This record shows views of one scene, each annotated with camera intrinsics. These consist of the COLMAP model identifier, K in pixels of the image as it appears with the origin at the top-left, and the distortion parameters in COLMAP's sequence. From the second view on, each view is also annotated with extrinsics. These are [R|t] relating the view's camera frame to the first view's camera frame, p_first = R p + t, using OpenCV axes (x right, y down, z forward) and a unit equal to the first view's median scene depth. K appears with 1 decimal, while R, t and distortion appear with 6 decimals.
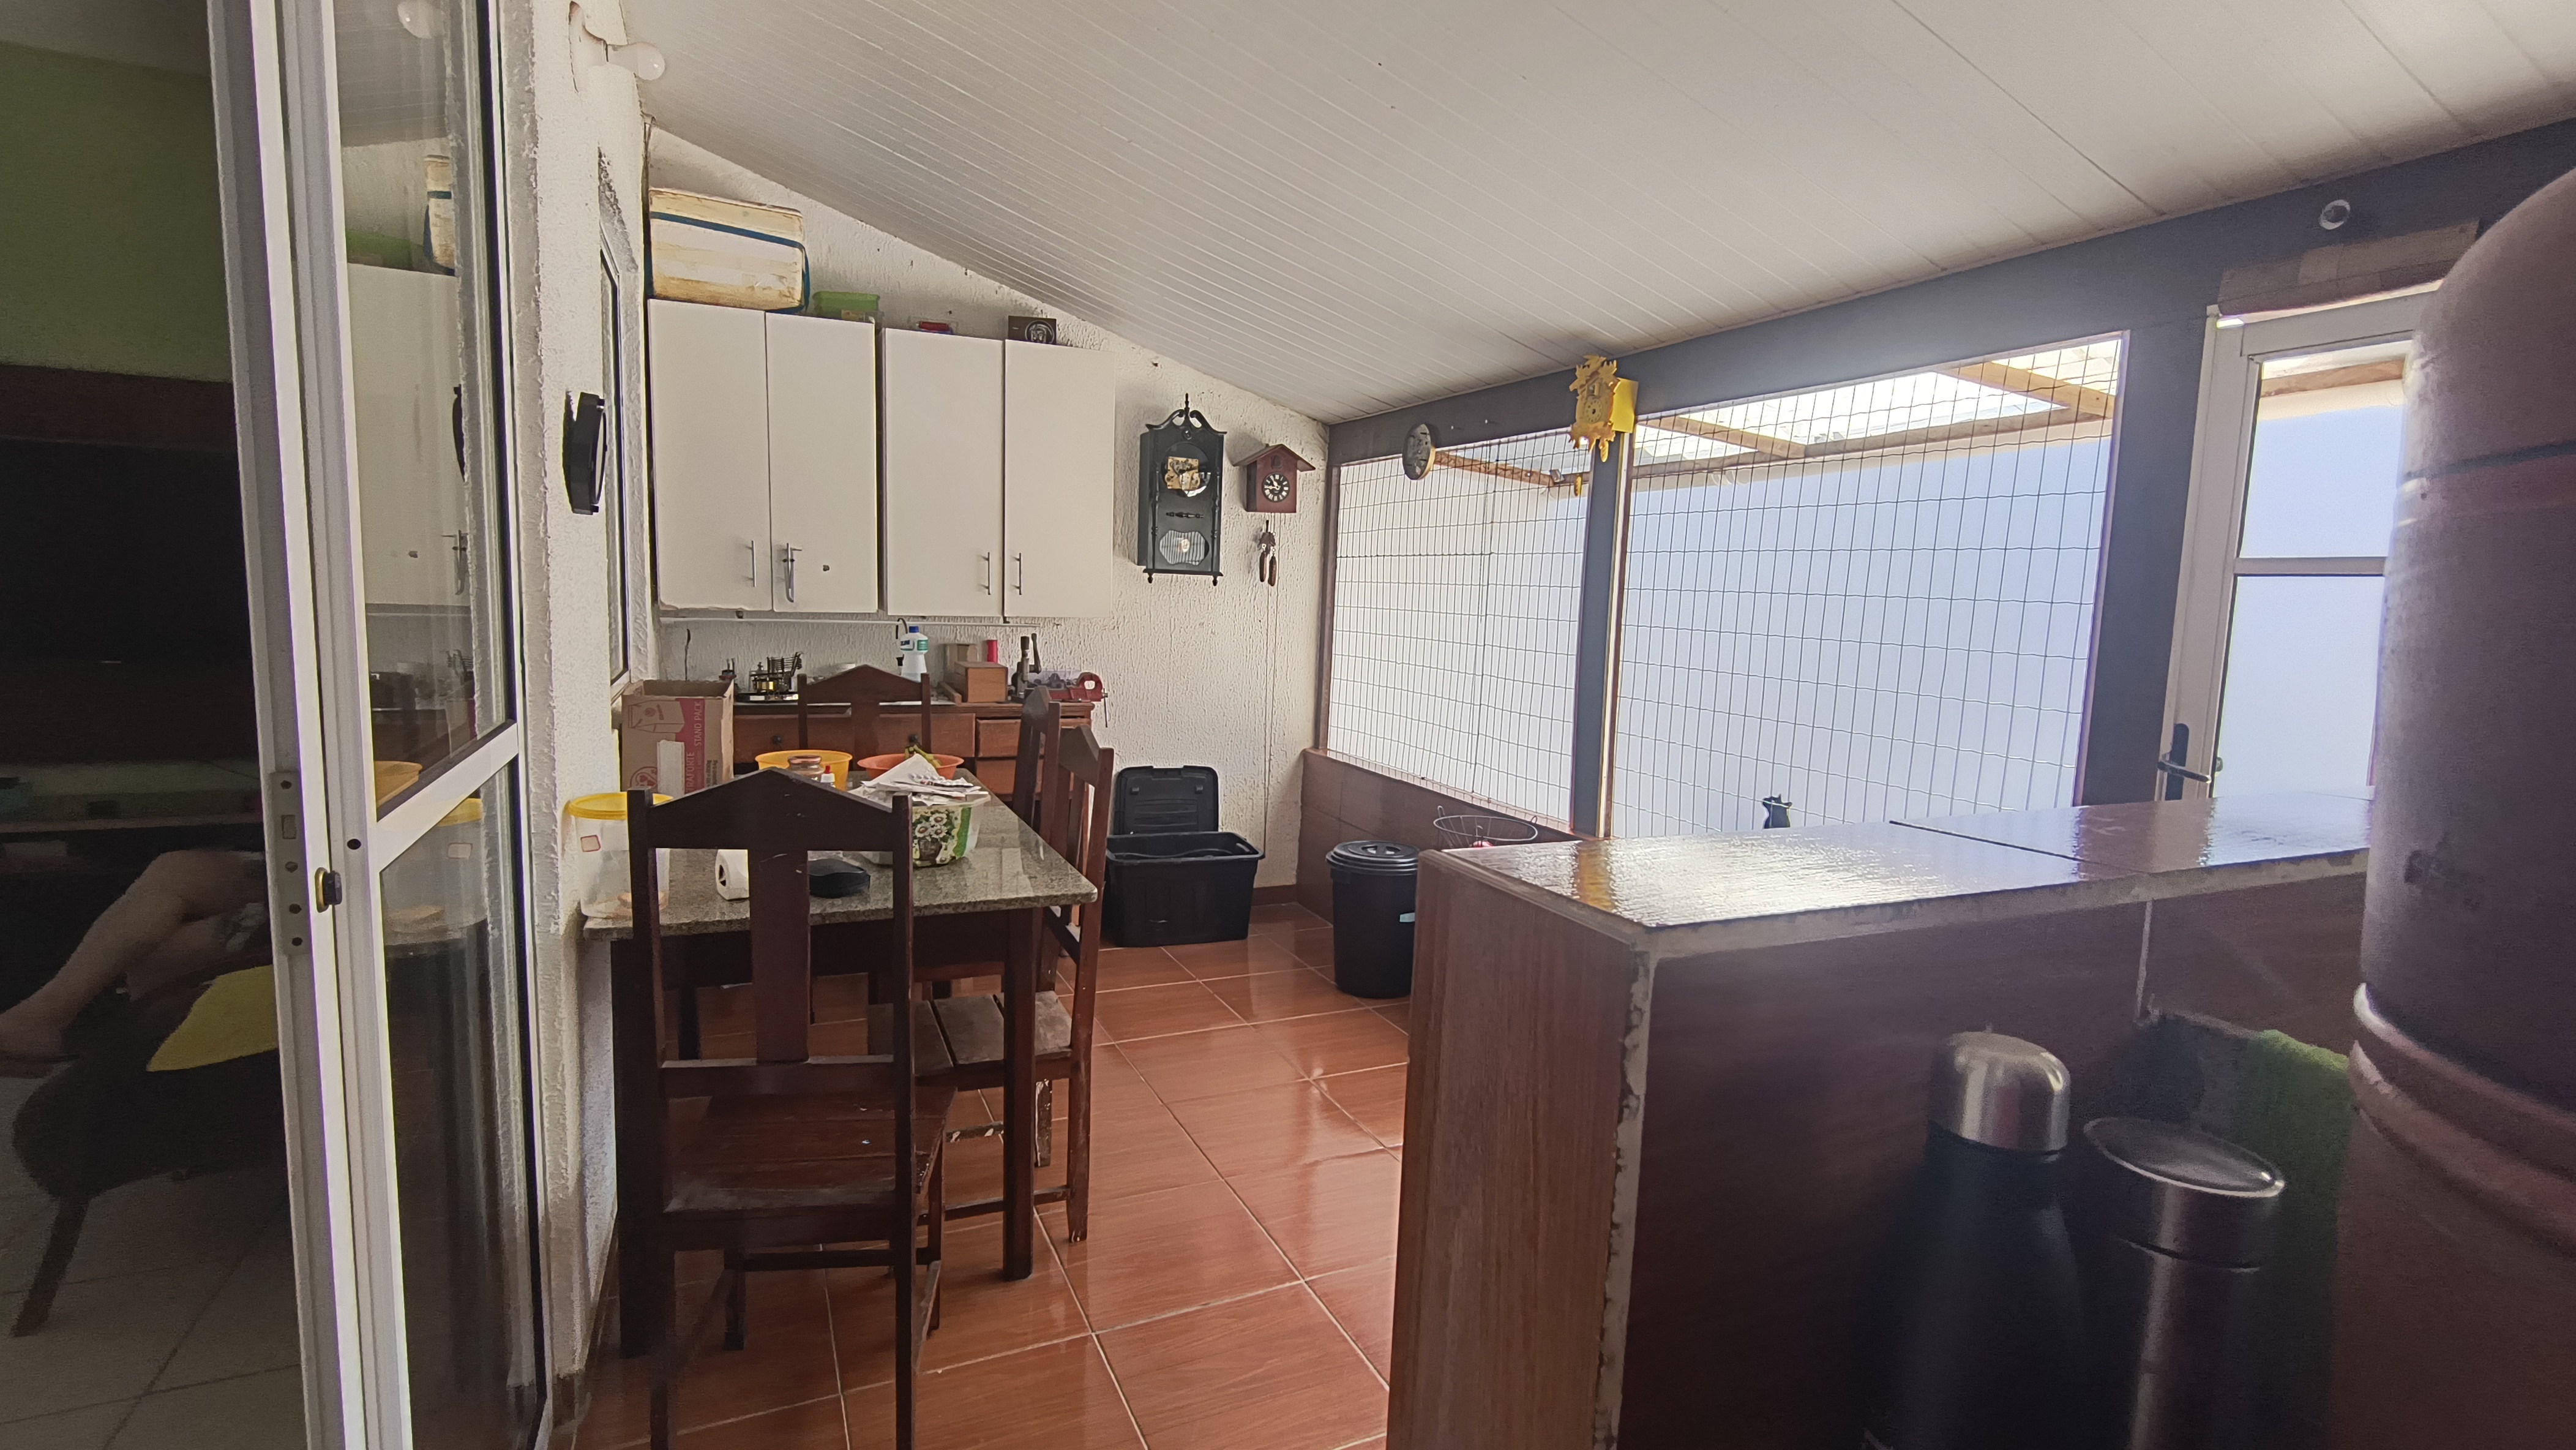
lens RADIAL K [[1187.1, 0, 1283.8], [0, 1187.1, 708.6], [0, 0, 1]] dist [-0.000268, -0.000151]
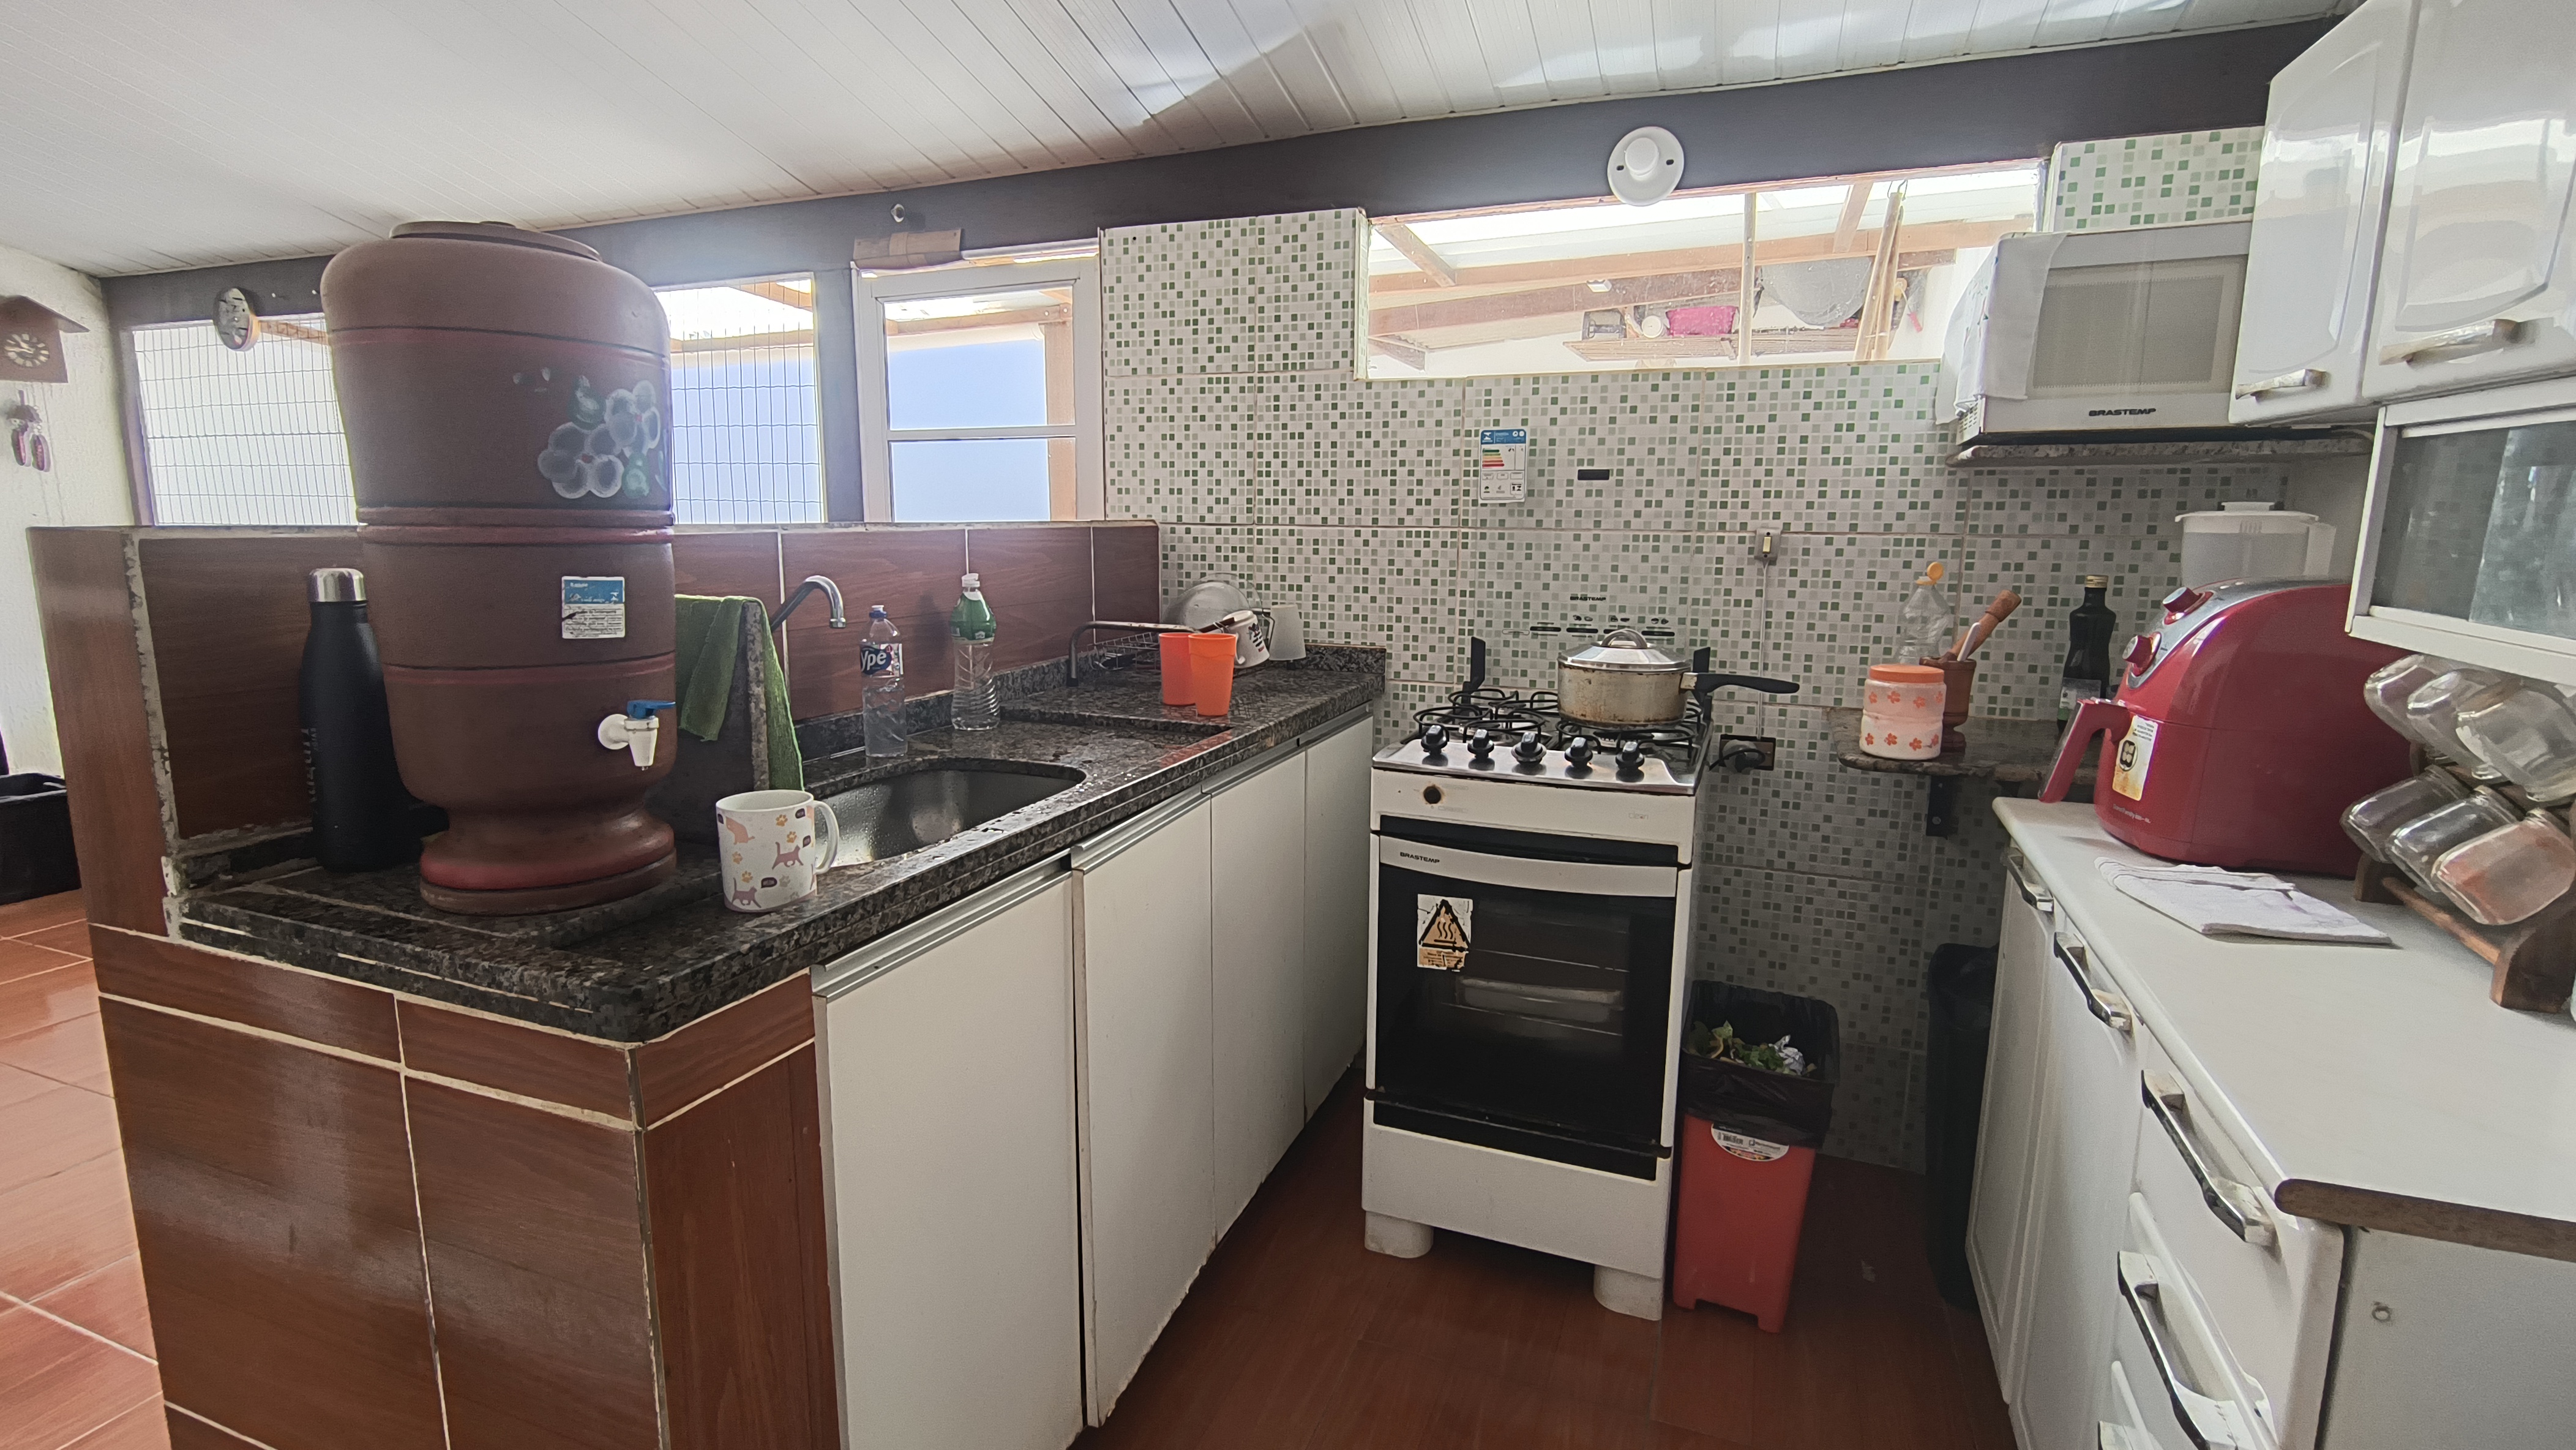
lens RADIAL K [[1187.1, 0, 1283.8], [0, 1187.1, 708.6], [0, 0, 1]] dist [-0.000268, -0.000151]
pose [[0.718299, -0.141399, 0.681214, 0.028017], [0.086517, 0.989683, 0.114200, 0.045474], [-0.690334, -0.023093, 0.723122, -0.222343]]
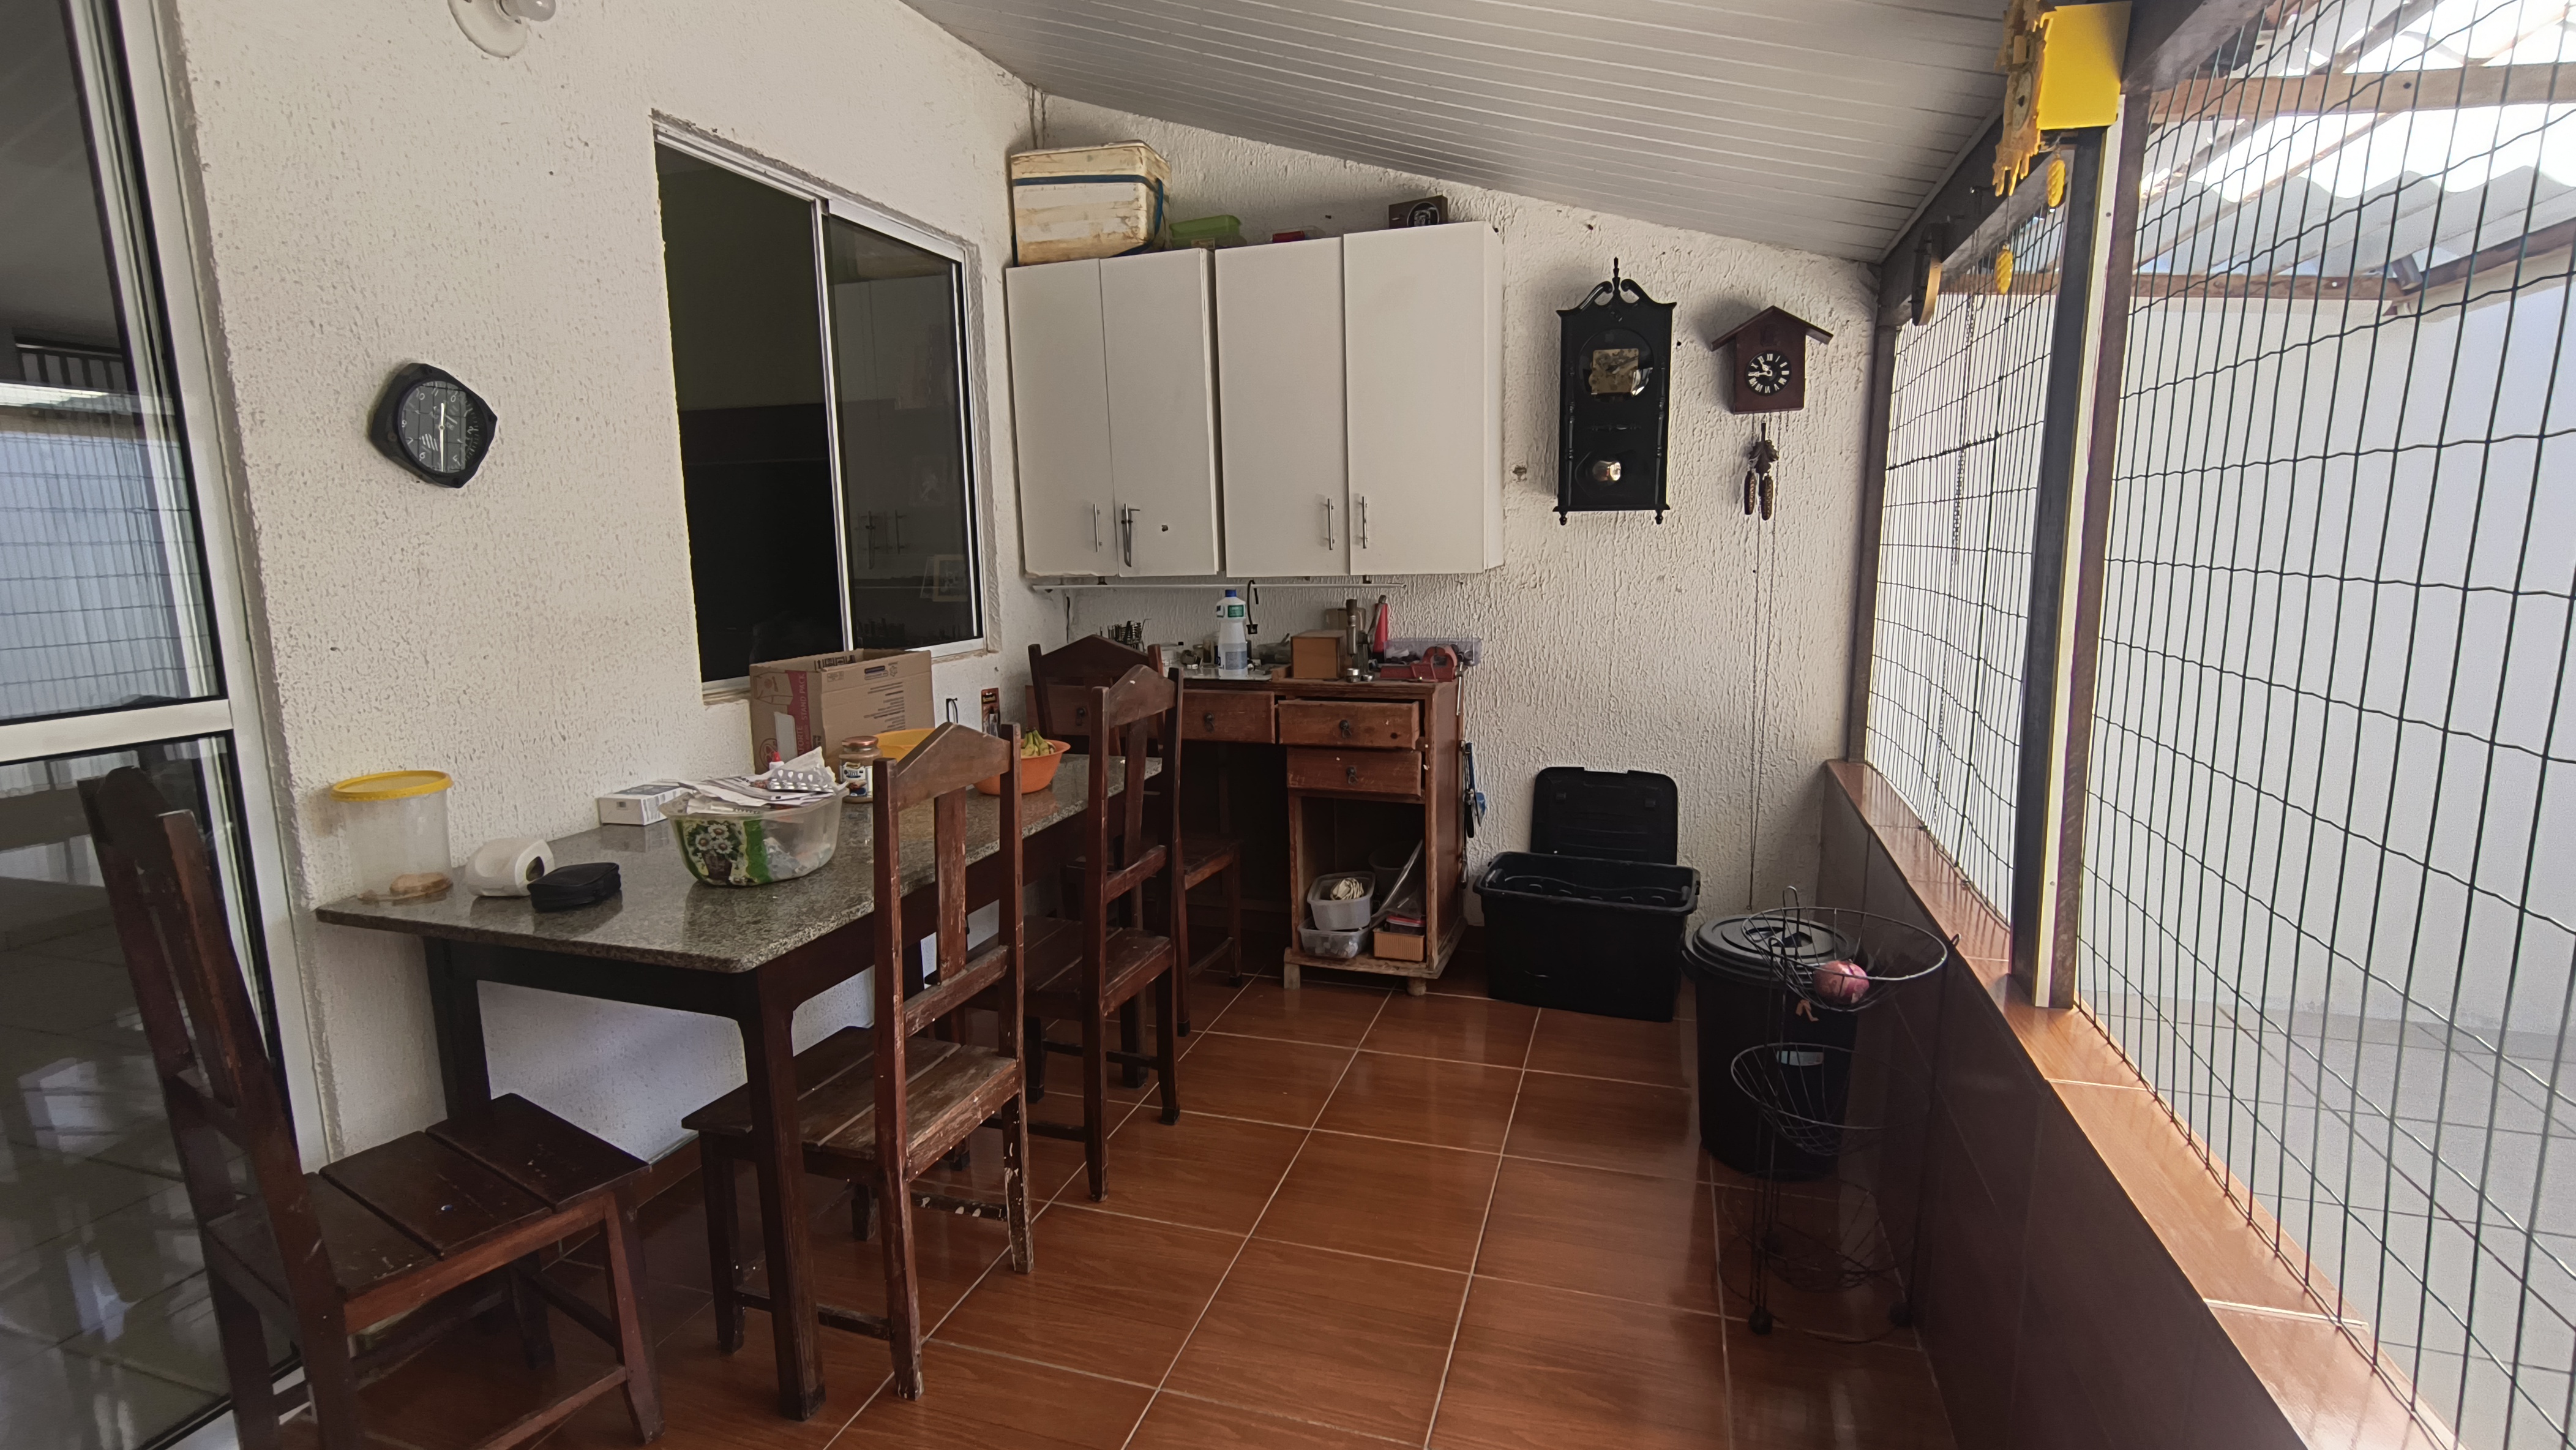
lens RADIAL K [[1187.1, 0, 1283.8], [0, 1187.1, 708.6], [0, 0, 1]] dist [-0.000268, -0.000151]
pose [[0.736788, 0.050077, -0.674266, 0.280169], [-0.027234, 0.998642, 0.044409, -0.019622], [0.675575, -0.014358, 0.737152, 0.342370]]
